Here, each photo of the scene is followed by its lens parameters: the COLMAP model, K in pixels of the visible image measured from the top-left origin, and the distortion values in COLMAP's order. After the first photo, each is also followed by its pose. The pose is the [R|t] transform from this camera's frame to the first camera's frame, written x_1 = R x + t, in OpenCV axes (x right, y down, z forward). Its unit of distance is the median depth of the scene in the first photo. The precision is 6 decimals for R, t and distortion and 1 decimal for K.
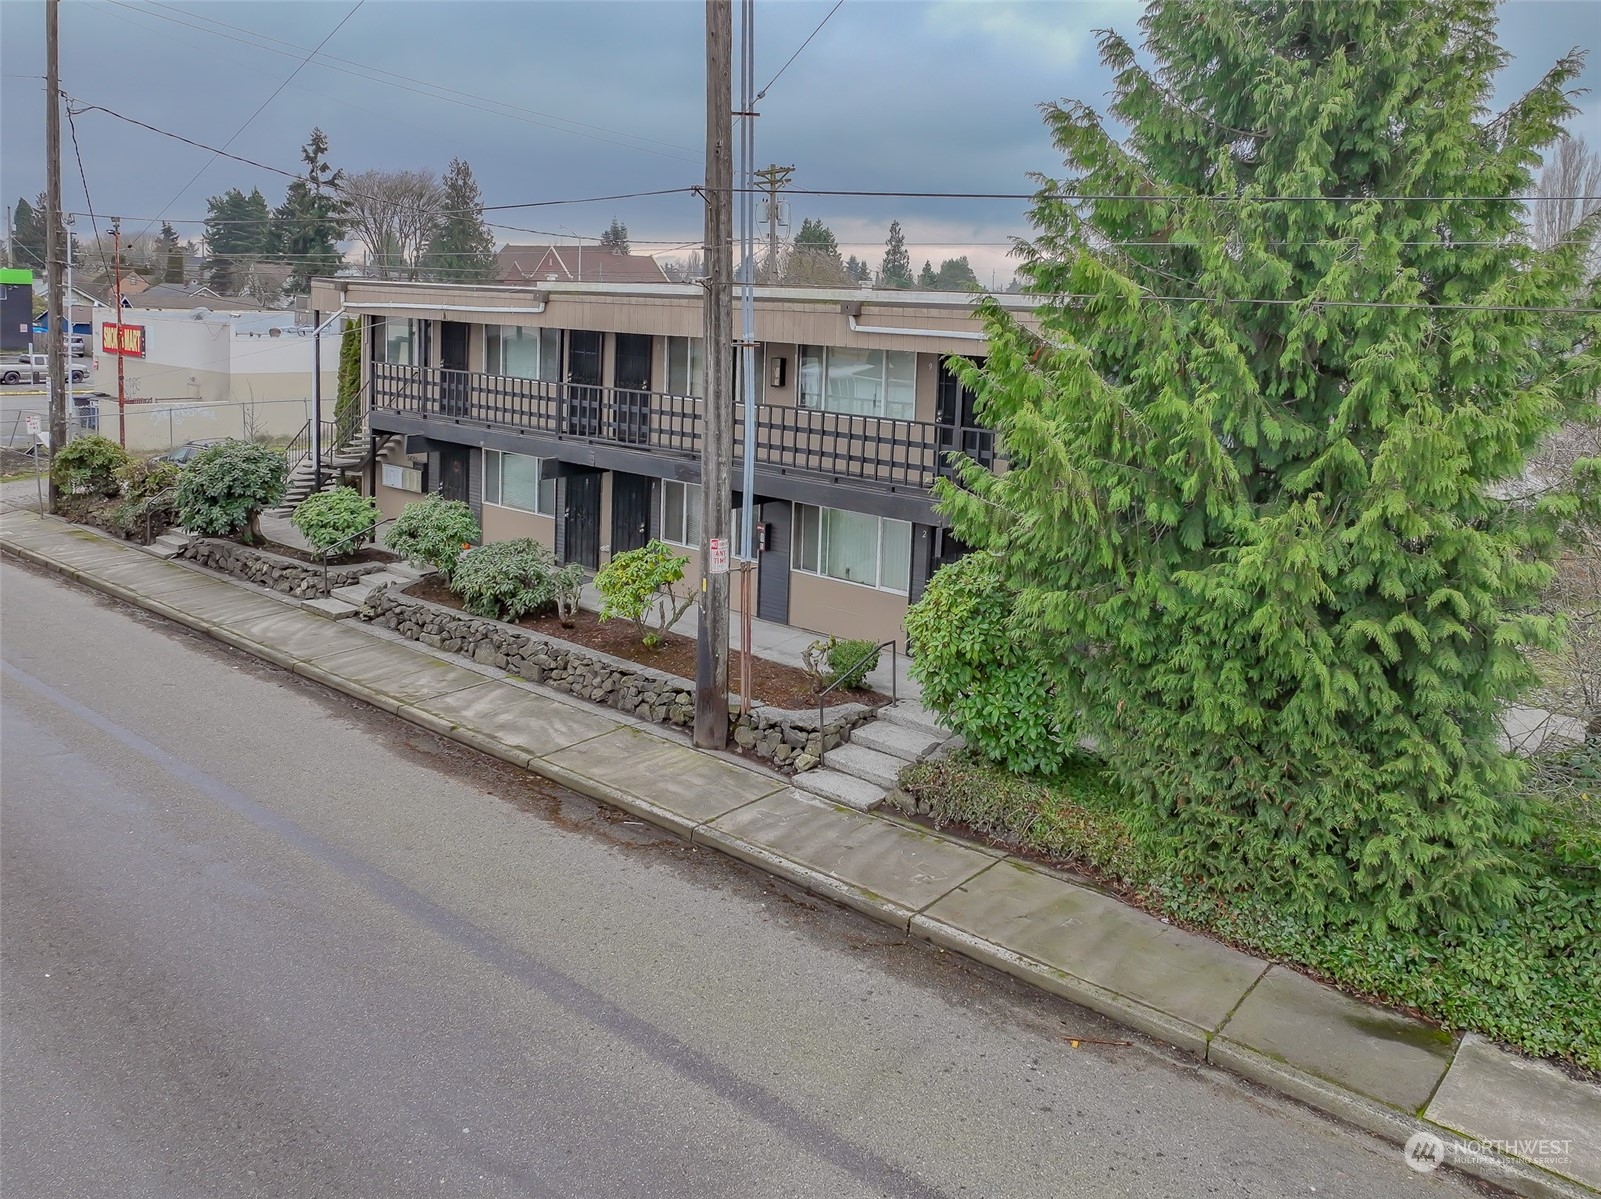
lens RADIAL K [[1179.8, 0, 754.5], [0, 1179.8, 486.9], [0, 0, 1]] dist [0.033247, -0.001802]
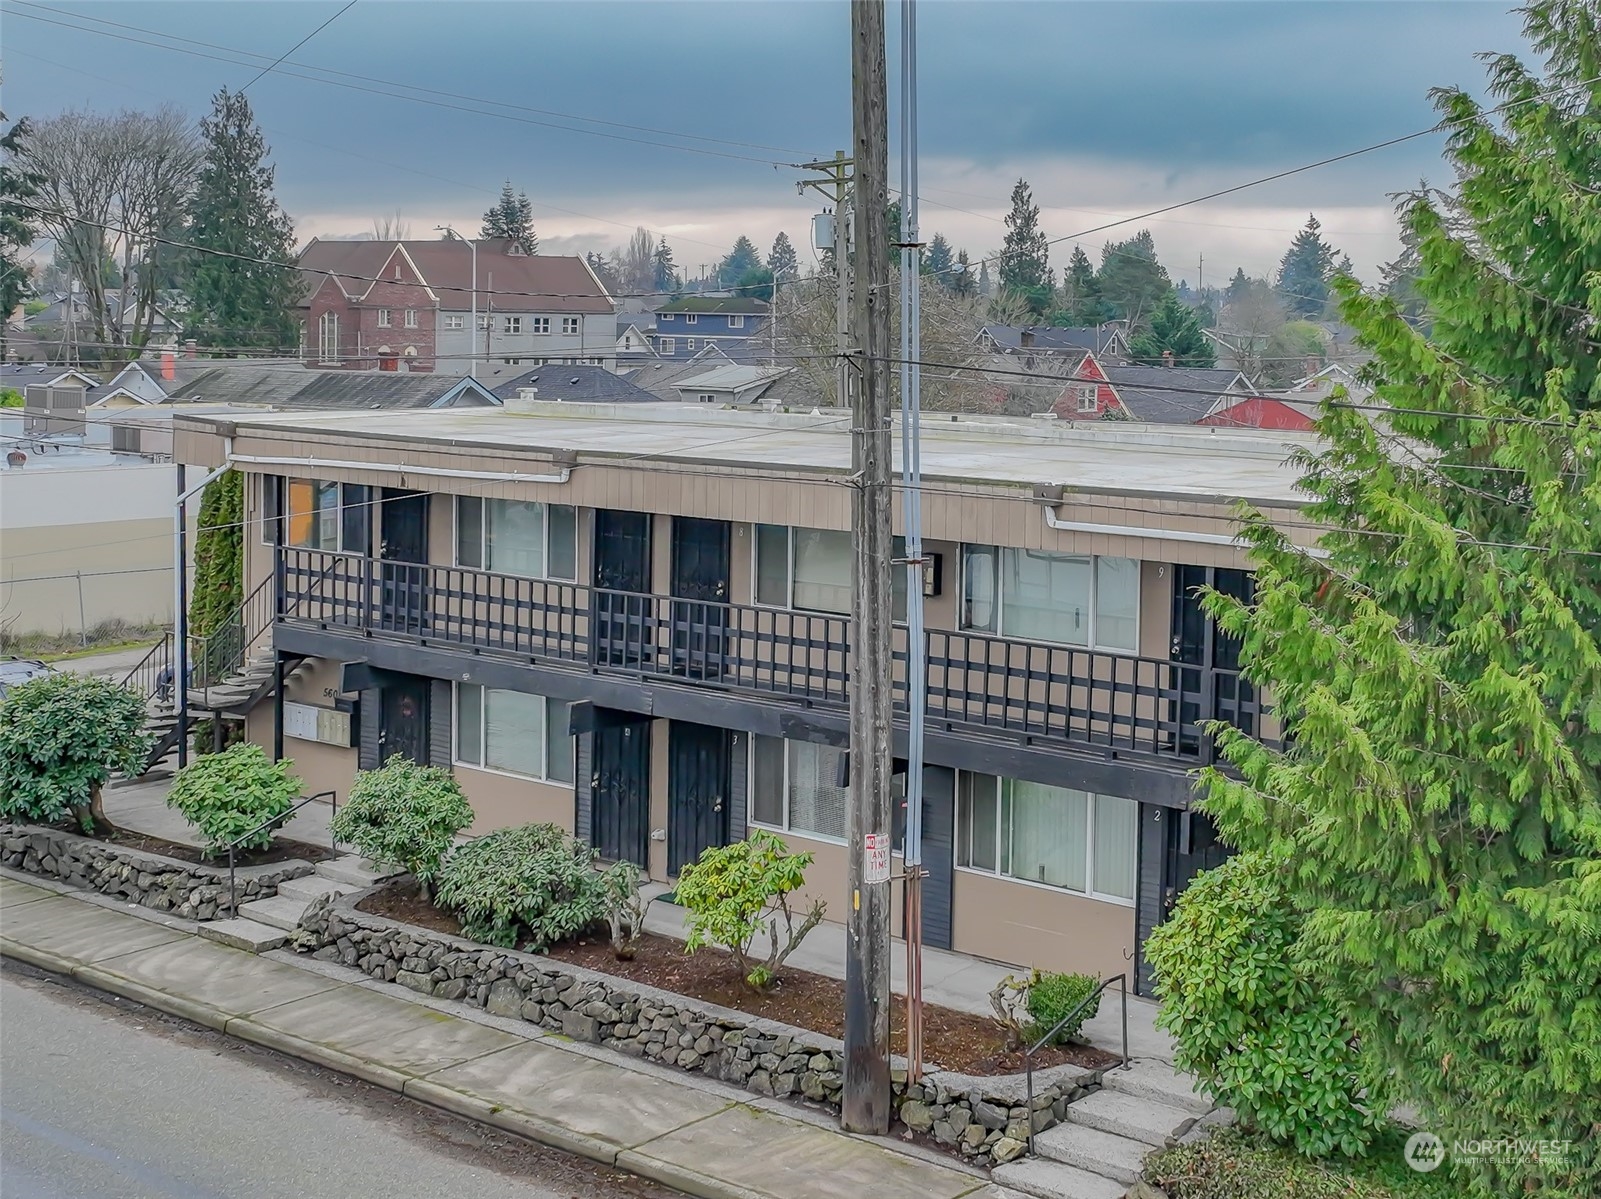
lens RADIAL K [[2172.4, 0, 787.2], [0, 2172.4, 603.5], [0, 0, 1]] dist [0.037200, 0.000000]
pose [[0.999861, -0.015272, 0.006720, -0.084172], [0.015488, 0.999326, -0.033287, -0.048312], [-0.006207, 0.033386, 0.999423, -0.288002]]
